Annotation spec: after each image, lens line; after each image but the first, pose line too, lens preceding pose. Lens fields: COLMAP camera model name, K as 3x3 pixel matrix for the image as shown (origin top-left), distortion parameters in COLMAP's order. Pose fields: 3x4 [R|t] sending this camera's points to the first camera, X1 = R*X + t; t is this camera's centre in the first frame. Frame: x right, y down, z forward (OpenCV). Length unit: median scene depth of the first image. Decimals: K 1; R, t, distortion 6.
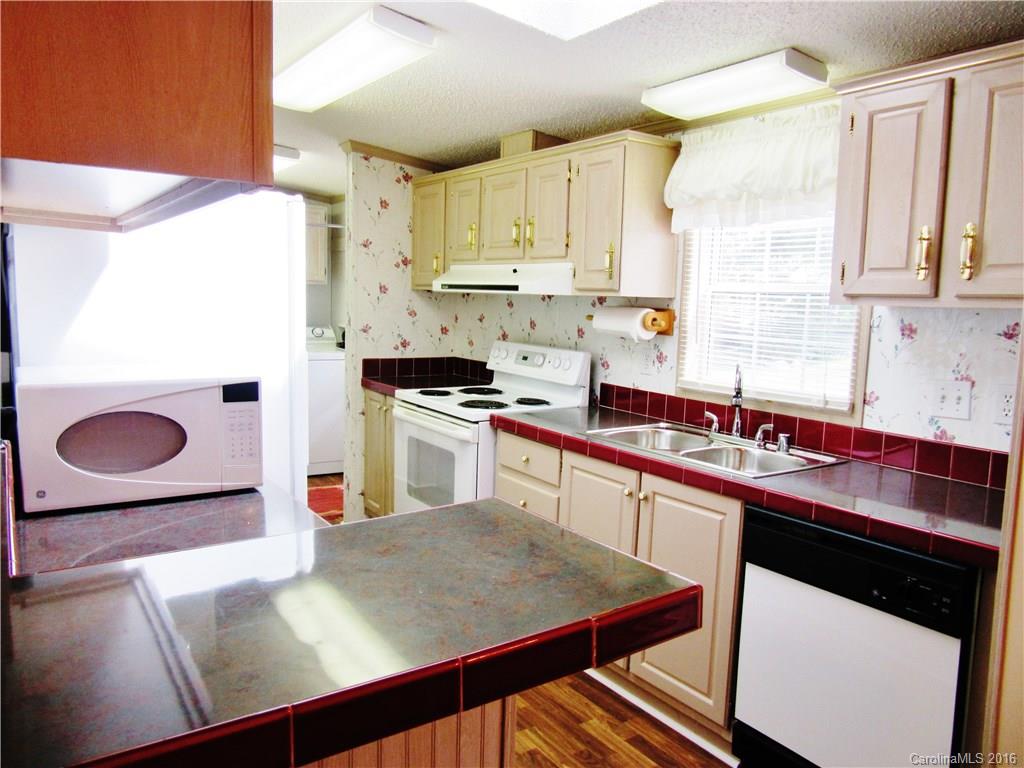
lens RADIAL K [[789.2, 0, 512.0], [0, 789.2, 384.0], [0, 0, 1]] dist [0.049631, -0.001860]
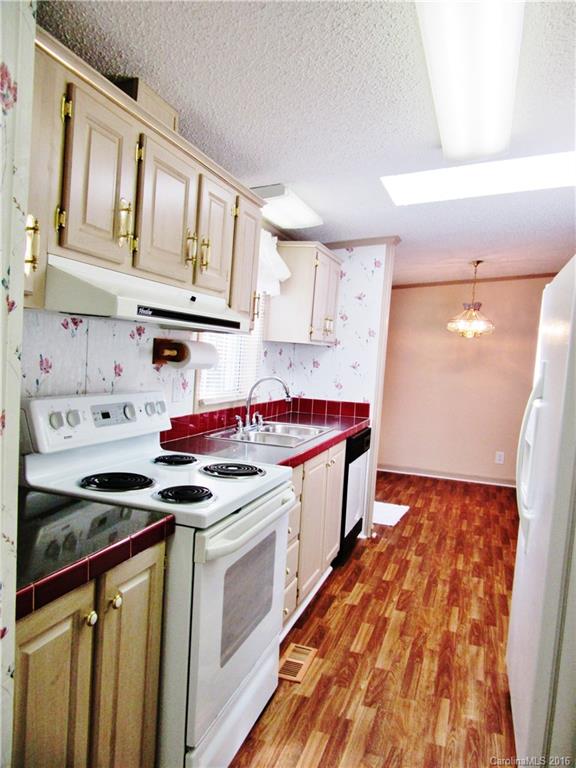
lens RADIAL K [[566.2, 0, 288.0], [0, 566.2, 384.0], [0, 0, 1]] dist [-0.042186, 0.002061]
pose [[-0.611807, -0.103311, 0.784232, -1.867934], [0.021827, 0.988852, 0.147294, -0.520562], [-0.790706, 0.107233, -0.602732, 4.800464]]
